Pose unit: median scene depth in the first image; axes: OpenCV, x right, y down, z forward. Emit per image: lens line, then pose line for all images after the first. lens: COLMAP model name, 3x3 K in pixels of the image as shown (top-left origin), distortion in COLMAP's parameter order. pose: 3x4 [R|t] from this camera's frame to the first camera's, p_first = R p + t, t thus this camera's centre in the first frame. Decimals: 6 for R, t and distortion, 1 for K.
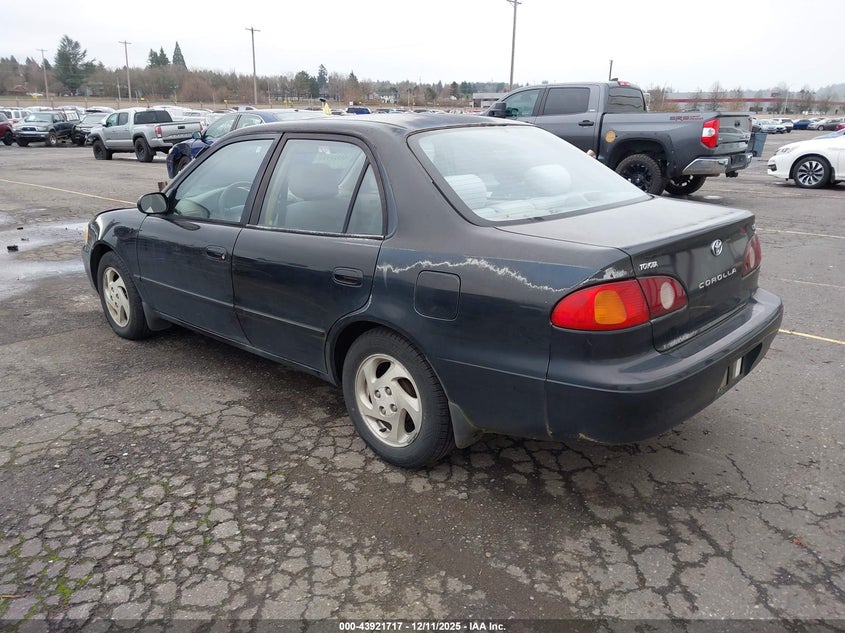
lens RADIAL K [[674.9, 0, 424.9], [0, 674.9, 319.1], [0, 0, 1]] dist [0.000708, -0.007769]
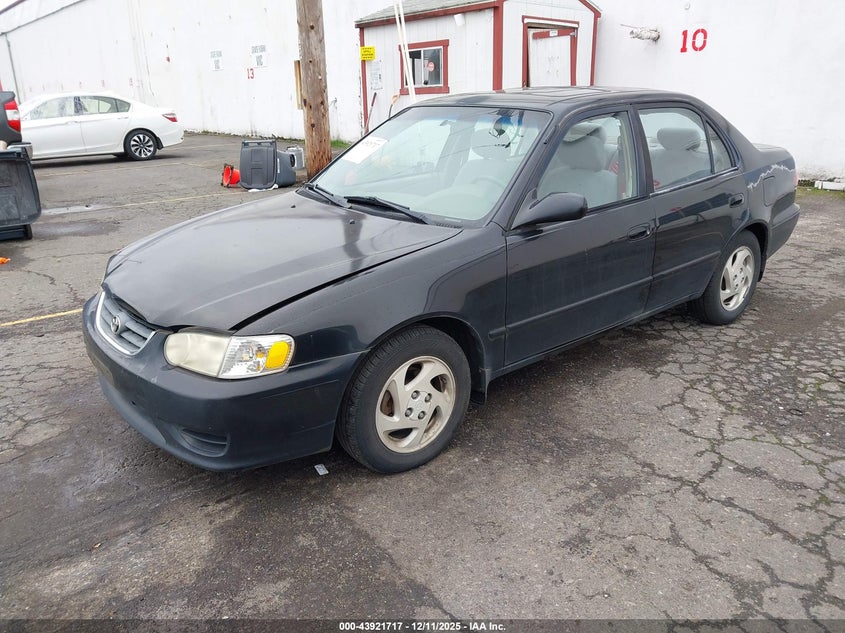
lens RADIAL K [[674.9, 0, 424.9], [0, 674.9, 319.1], [0, 0, 1]] dist [0.000708, -0.007769]
pose [[0.129078, -0.327418, 0.936022, -0.880067], [0.304213, 0.911477, 0.276882, -0.234673], [-0.943819, 0.249011, 0.217256, 0.759318]]
